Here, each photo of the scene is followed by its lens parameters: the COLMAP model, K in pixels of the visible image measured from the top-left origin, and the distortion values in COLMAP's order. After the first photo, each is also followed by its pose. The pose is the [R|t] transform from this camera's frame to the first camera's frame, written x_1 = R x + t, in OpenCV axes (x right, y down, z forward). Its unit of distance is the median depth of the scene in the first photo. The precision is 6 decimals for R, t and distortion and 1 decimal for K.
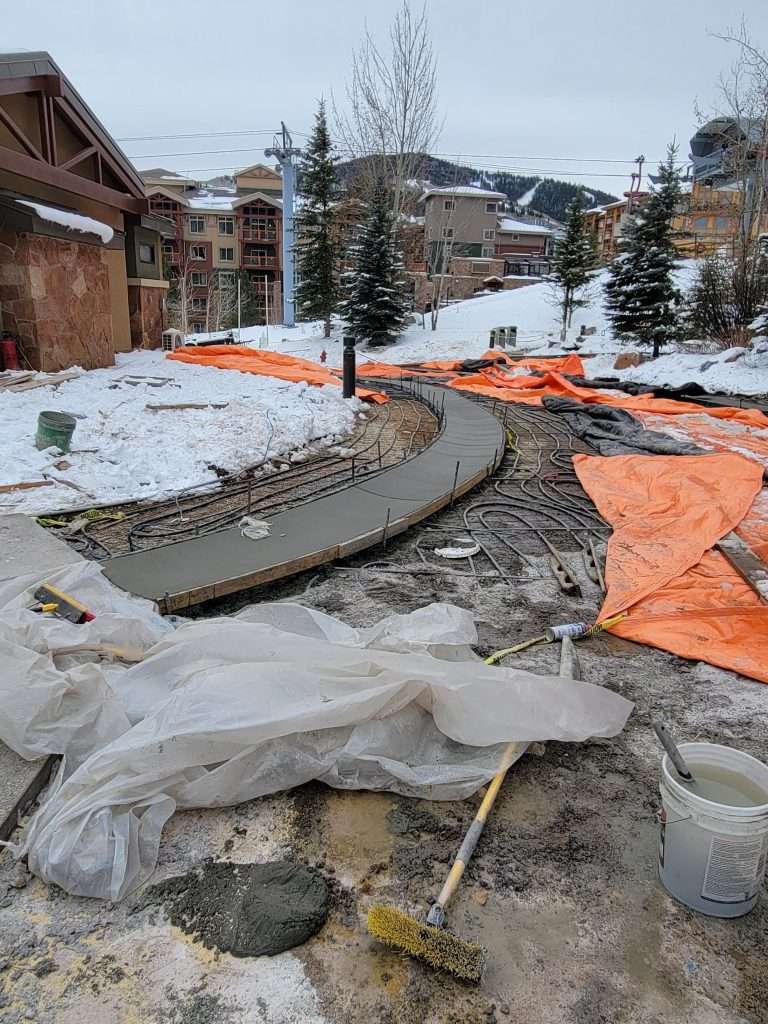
lens RADIAL K [[727.0, 0, 382.9], [0, 727.0, 509.7], [0, 0, 1]] dist [0.002501, 0.000844]
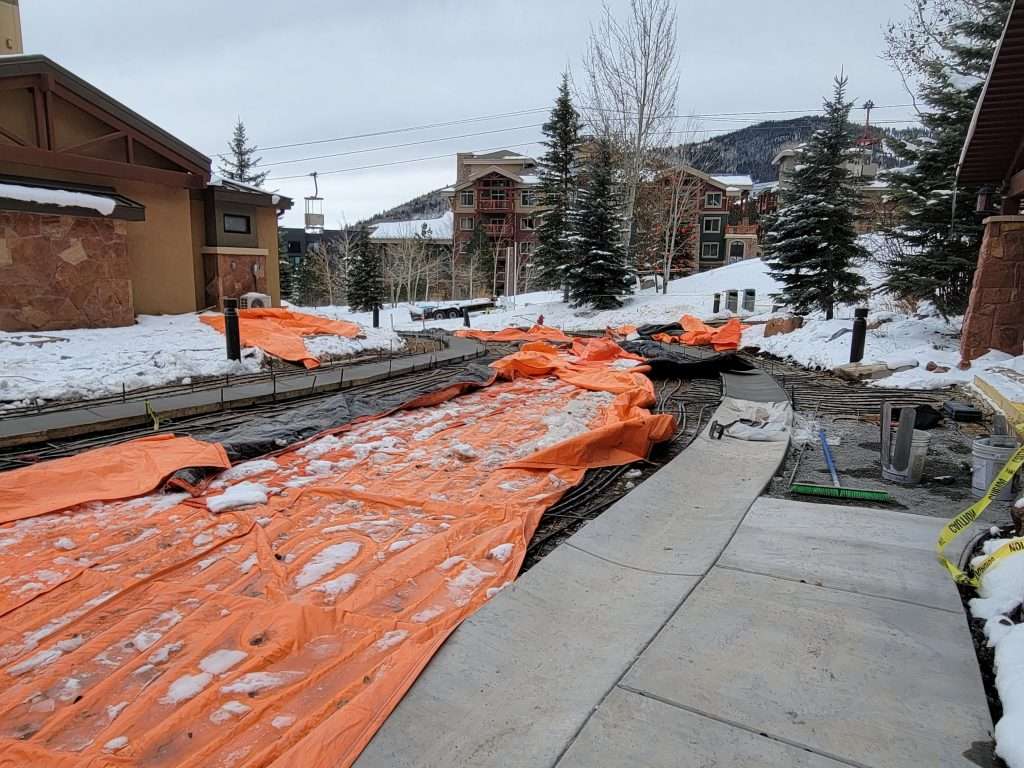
lens RADIAL K [[727.0, 0, 510.7], [0, 727.0, 389.4], [0, 0, 1]] dist [0.002501, 0.000844]
pose [[0.941725, 0.037768, -0.334257, 0.209817], [-0.075687, 0.991988, -0.101152, -0.016445], [0.327758, 0.120556, 0.937038, 0.078464]]
